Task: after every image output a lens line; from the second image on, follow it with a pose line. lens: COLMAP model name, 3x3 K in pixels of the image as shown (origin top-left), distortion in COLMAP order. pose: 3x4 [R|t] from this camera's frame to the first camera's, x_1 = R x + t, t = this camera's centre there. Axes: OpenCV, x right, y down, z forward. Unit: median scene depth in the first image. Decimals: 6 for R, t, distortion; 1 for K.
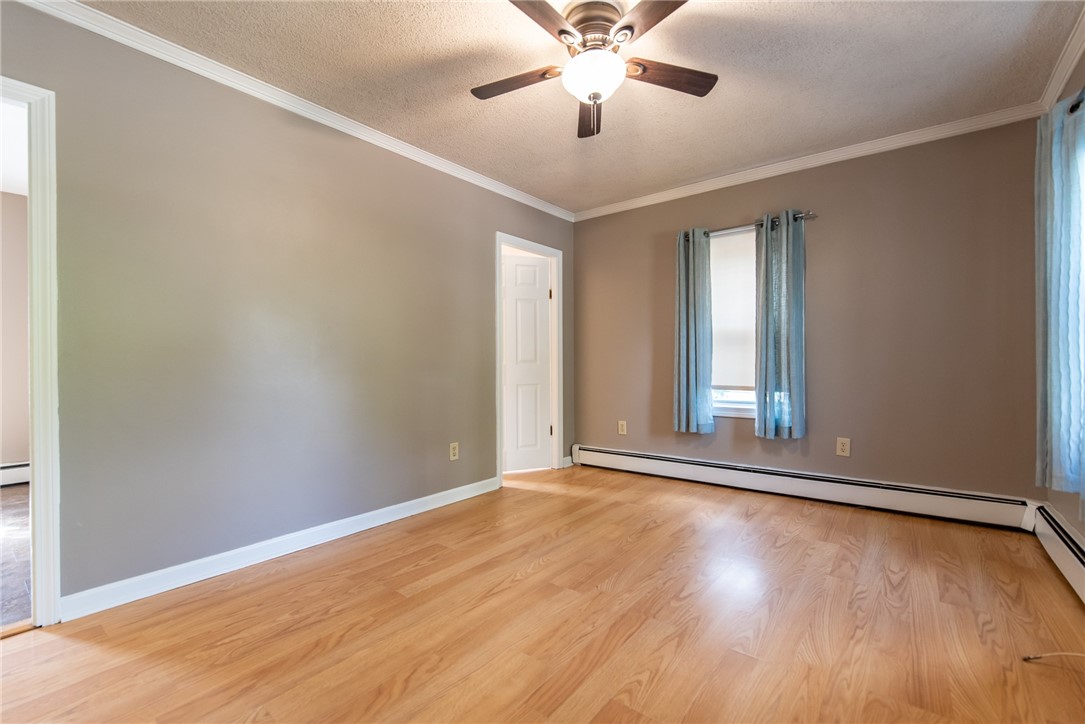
lens RADIAL K [[472.2, 0, 538.3], [0, 472.2, 364.9], [0, 0, 1]] dist [0.001323, -0.000156]
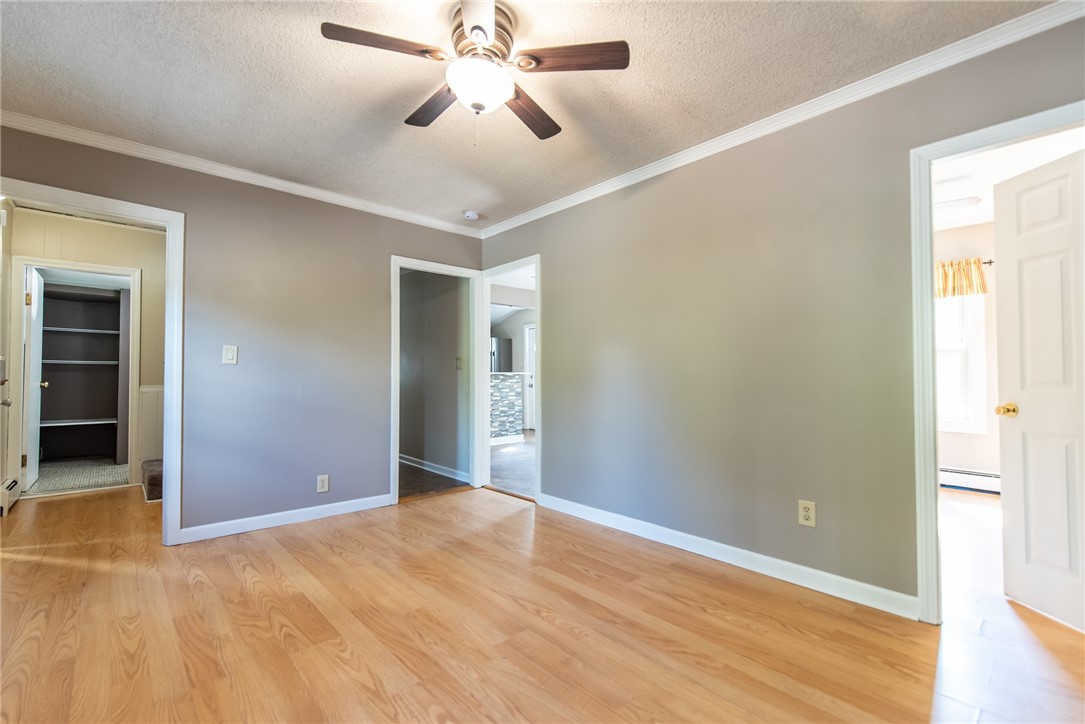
lens RADIAL K [[472.2, 0, 538.1], [0, 472.2, 363.3], [0, 0, 1]] dist [0.001323, -0.000156]
pose [[-0.167940, -0.017046, -0.985650, 0.856451], [0.000436, 0.999849, -0.017366, -0.038250], [0.985797, -0.003346, -0.167908, 1.078247]]
